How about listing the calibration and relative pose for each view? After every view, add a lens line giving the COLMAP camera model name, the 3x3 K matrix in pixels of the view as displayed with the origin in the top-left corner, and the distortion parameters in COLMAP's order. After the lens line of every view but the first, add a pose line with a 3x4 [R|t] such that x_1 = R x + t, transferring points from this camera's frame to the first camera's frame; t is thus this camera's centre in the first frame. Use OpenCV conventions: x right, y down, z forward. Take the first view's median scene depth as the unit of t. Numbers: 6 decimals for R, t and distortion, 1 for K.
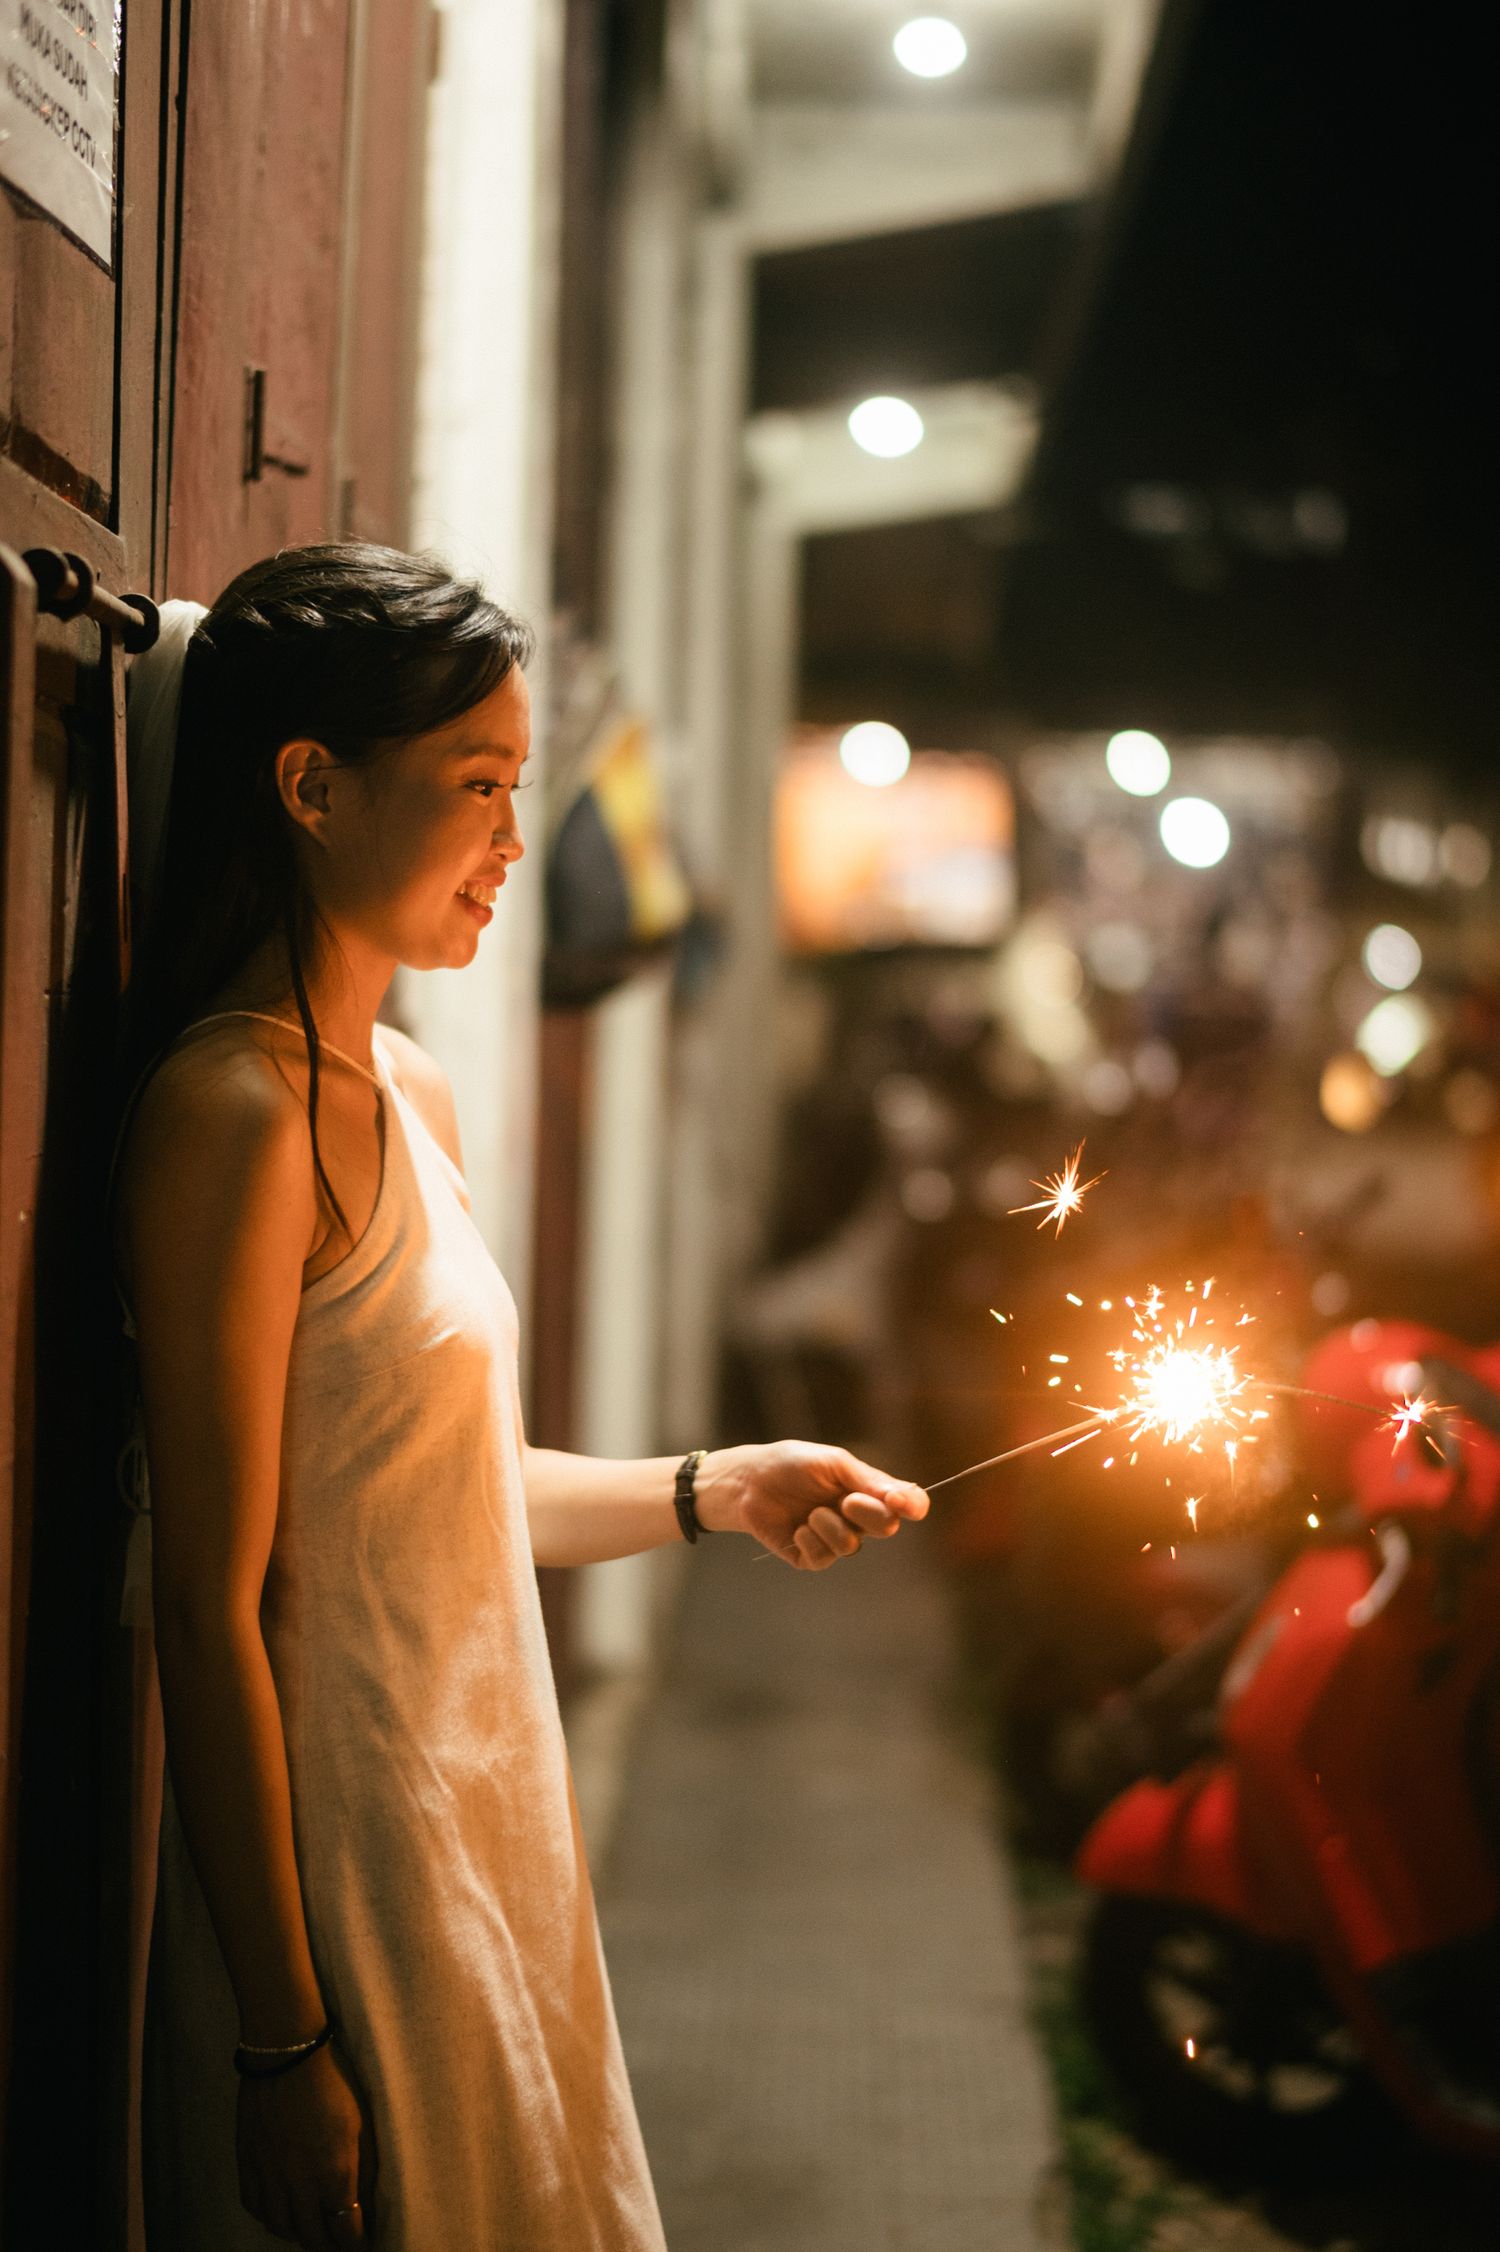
lens RADIAL K [[3653.4, 0, 744.9], [0, 3653.4, 1141.6], [0, 0, 1]] dist [-0.153211, 0.000000]
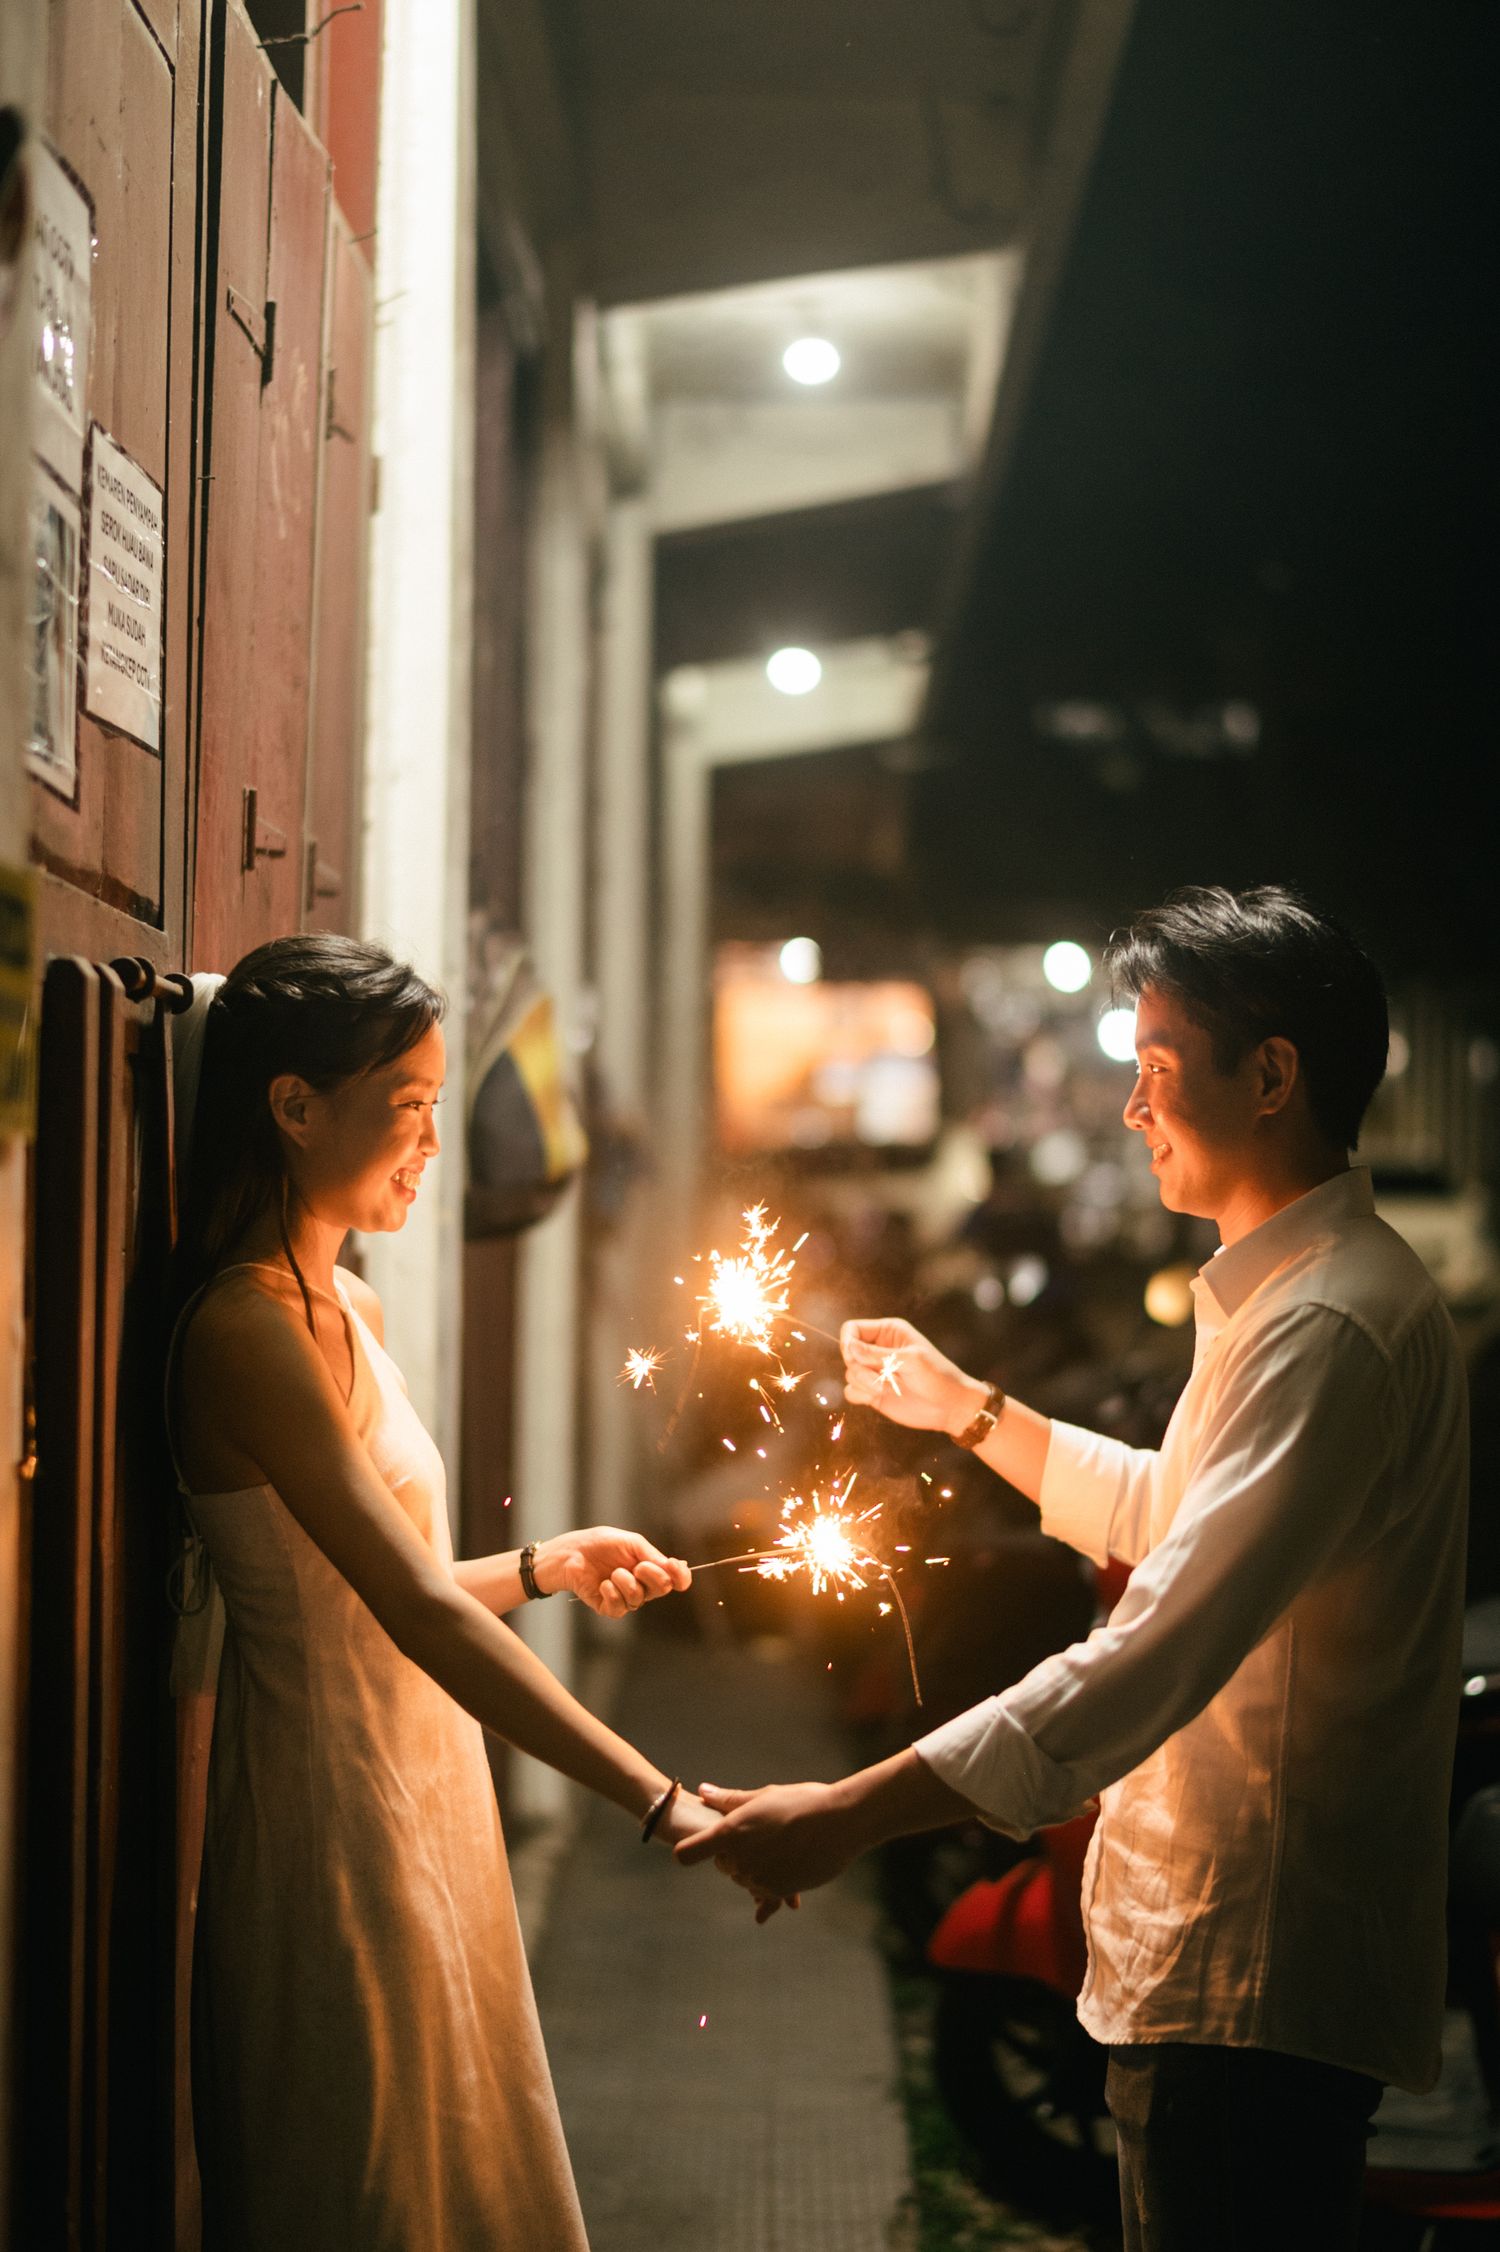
lens RADIAL K [[3653.4, 0, 741.5], [0, 3653.4, 1107.1], [0, 0, 1]] dist [-0.153211, 0.000000]
pose [[0.999789, -0.012584, 0.016260, 0.023689], [0.013614, 0.997800, -0.064886, -0.000048], [-0.015407, 0.065093, 0.997760, -0.318048]]
